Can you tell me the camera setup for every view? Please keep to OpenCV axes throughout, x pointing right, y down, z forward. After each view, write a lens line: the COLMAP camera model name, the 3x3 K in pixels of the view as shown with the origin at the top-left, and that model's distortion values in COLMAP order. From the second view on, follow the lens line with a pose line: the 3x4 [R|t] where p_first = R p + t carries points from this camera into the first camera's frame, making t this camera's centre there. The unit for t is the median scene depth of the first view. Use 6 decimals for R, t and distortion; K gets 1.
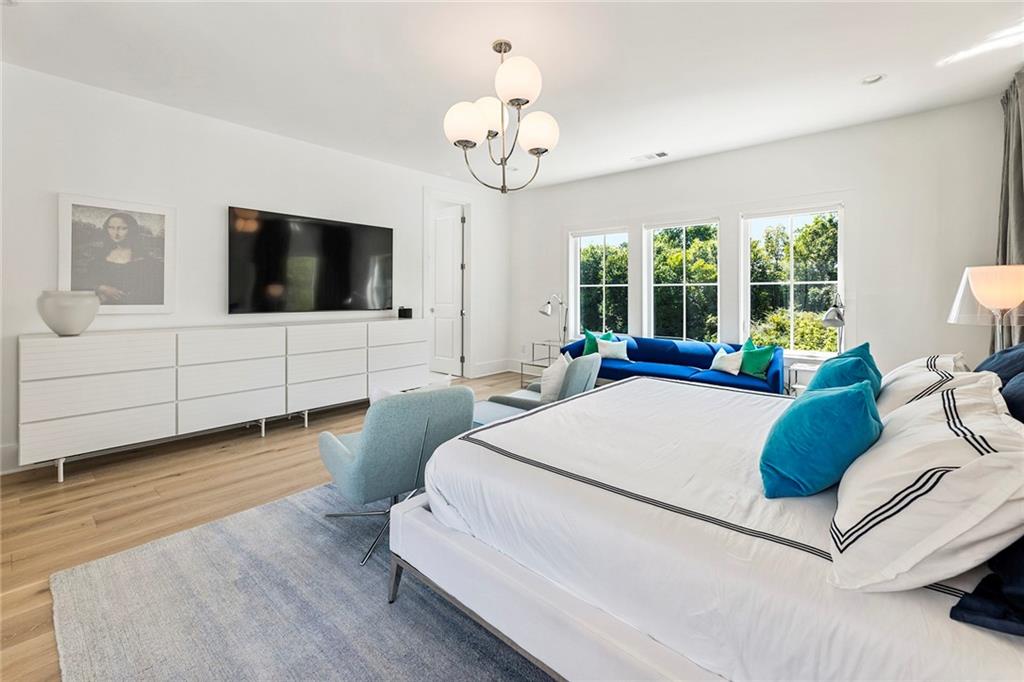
lens RADIAL K [[436.5, 0, 512.2], [0, 436.5, 291.4], [0, 0, 1]] dist [0.002206, 0.000348]
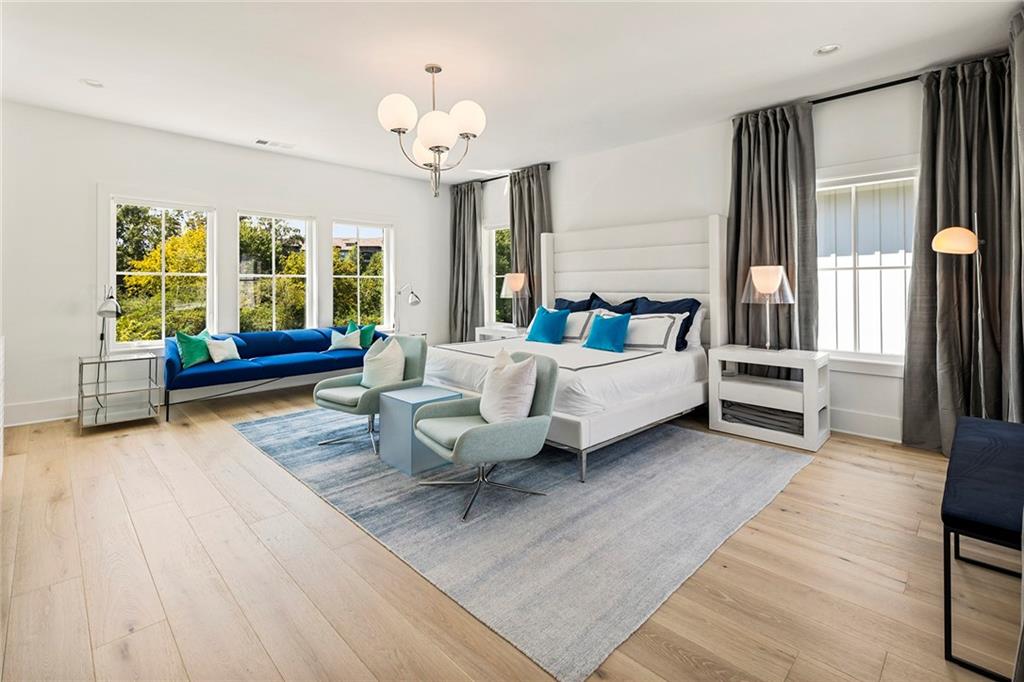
lens RADIAL K [[472.1, 0, 508.6], [0, 472.1, 285.7], [0, 0, 1]] dist [-0.002939, -0.000359]
pose [[0.066002, 0.000535, 0.997819, -0.651201], [-0.006533, 0.999979, -0.000104, 0.004380], [-0.997798, -0.006512, 0.066004, 0.383182]]
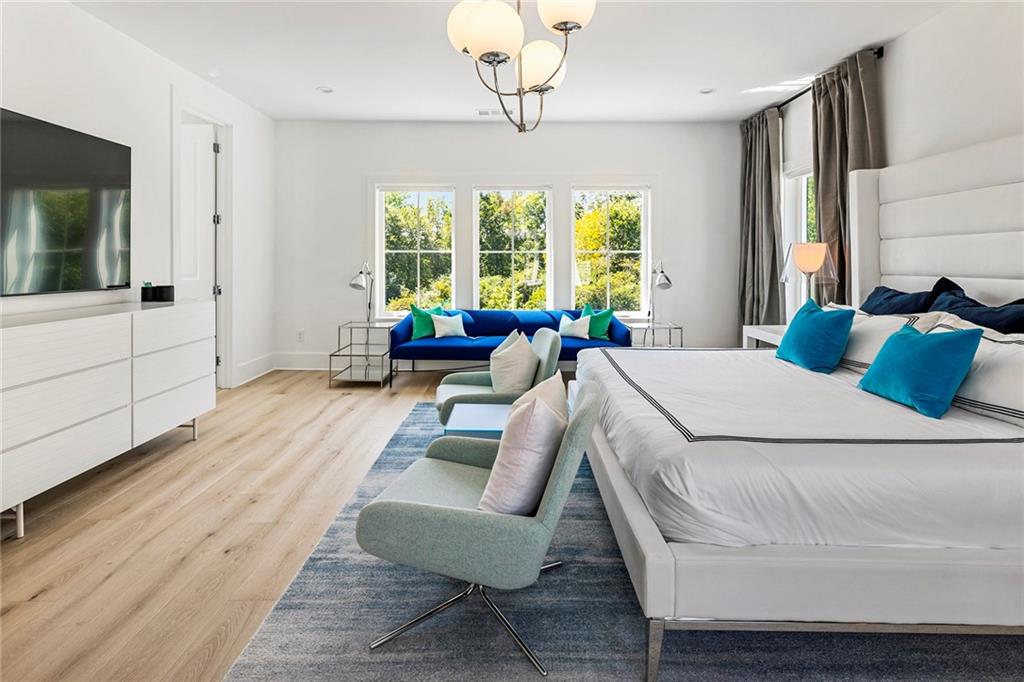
lens RADIAL K [[497.6, 0, 513.2], [0, 497.6, 264.1], [0, 0, 1]] dist [0.002061, 0.000380]
pose [[0.751495, -0.001777, 0.659736, -0.324482], [-0.005736, 0.999941, 0.009228, 0.000849], [-0.659714, -0.010719, 0.751441, 0.175721]]
